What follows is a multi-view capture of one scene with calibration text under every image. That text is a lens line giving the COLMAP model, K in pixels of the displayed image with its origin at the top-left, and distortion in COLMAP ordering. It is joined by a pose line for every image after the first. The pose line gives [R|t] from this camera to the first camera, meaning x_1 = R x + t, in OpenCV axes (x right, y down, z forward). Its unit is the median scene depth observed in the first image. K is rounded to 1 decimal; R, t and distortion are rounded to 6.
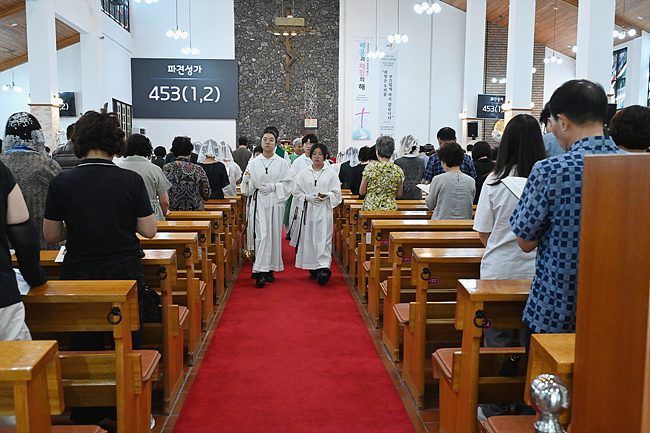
lens RADIAL K [[614.2, 0, 326.4], [0, 614.2, 216.9], [0, 0, 1]] dist [0.013747, 0.000000]
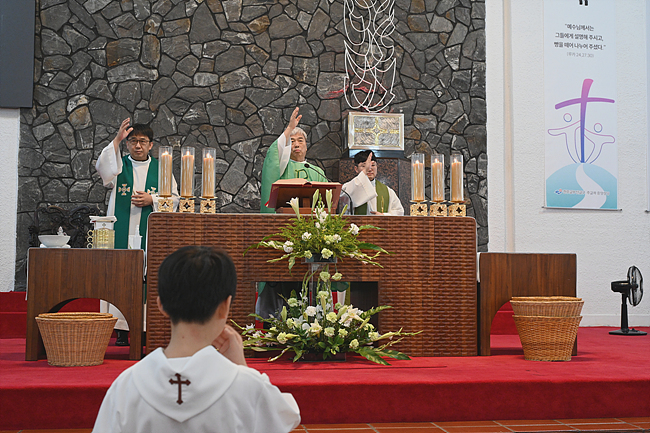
lens RADIAL K [[880.2, 0, 331.2], [0, 880.2, 216.8], [0, 0, 1]] dist [-0.016735, 0.000000]
pose [[0.996439, 0.003384, 0.084249, -0.066012], [0.011593, 0.984206, -0.176644, -0.067875], [-0.083516, 0.176992, 0.980663, 0.695814]]
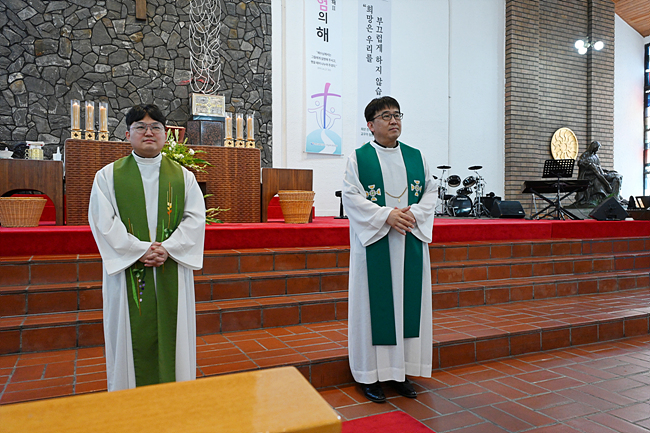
lens RADIAL K [[500.3, 0, 324.9], [0, 500.3, 219.6], [0, 0, 1]] dist [0.011776, -0.012135]
pose [[0.940532, -0.015193, 0.339364, -0.062884], [0.041743, 0.996597, -0.071074, -0.056967], [-0.337130, 0.081013, 0.937966, 0.684755]]
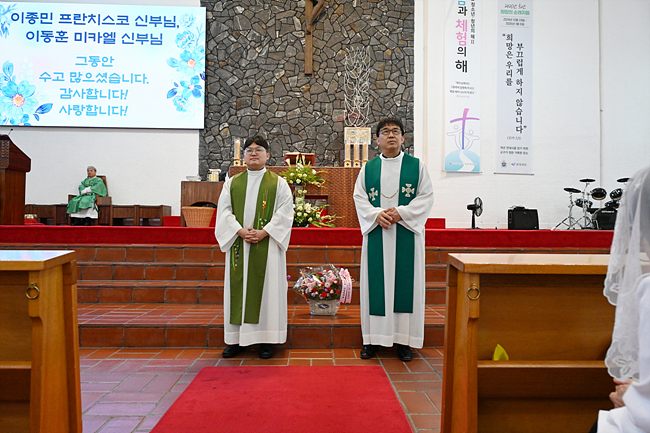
lens RADIAL K [[444.9, 0, 329.1], [0, 444.9, 217.0], [0, 0, 1]] dist [0.001218, -0.005935]
pose [[0.998147, 0.000593, -0.060845, -0.025604], [-0.008021, 0.992509, -0.121911, -0.049805], [0.060317, 0.122173, 0.990674, 0.664931]]
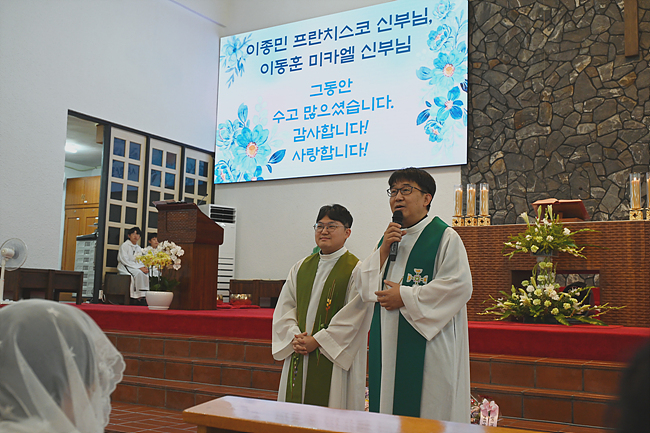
lens RADIAL K [[738.6, 0, 337.6], [0, 738.6, 220.3], [0, 0, 1]] dist [-0.028195, 0.000000]
pose [[0.789361, -0.050537, -0.611846, 0.032859], [-0.080406, 0.979512, -0.184640, -0.055647], [0.608641, 0.194944, 0.769124, 0.667455]]
